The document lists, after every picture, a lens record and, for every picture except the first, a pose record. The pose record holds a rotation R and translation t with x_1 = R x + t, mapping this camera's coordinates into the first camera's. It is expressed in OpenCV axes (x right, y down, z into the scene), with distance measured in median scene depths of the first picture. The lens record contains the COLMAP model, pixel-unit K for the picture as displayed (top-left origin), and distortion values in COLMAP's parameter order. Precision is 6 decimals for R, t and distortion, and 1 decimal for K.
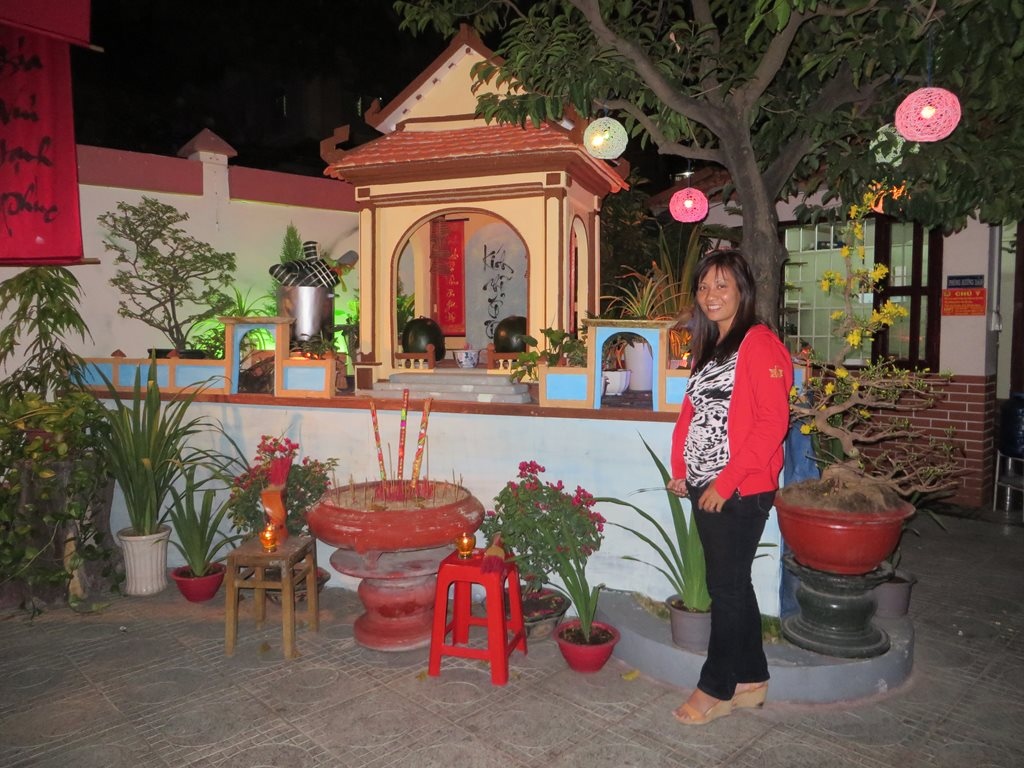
lens RADIAL K [[793.0, 0, 536.7], [0, 793.0, 385.3], [0, 0, 1]] dist [-0.009163, 0.051665]
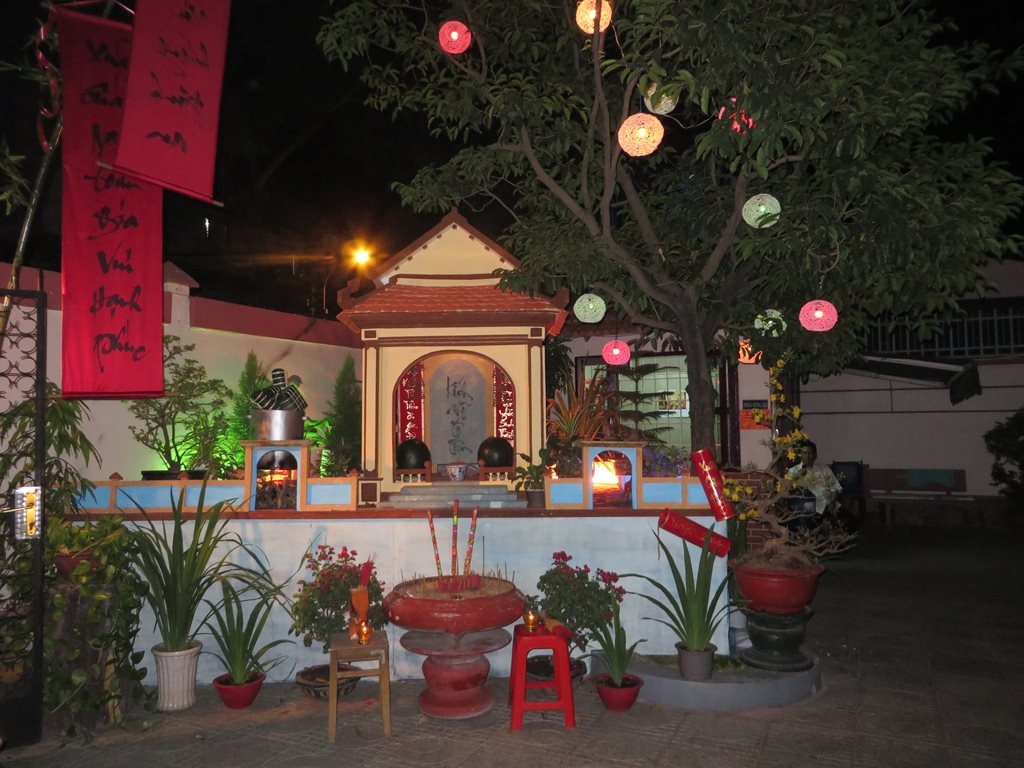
lens RADIAL K [[793.0, 0, 536.7], [0, 793.0, 385.3], [0, 0, 1]] dist [-0.009163, 0.051665]
pose [[0.932737, 0.012092, 0.360354, -0.448063], [0.033269, 0.992288, -0.119409, -0.018726], [-0.359018, 0.123366, 0.925141, -0.193982]]
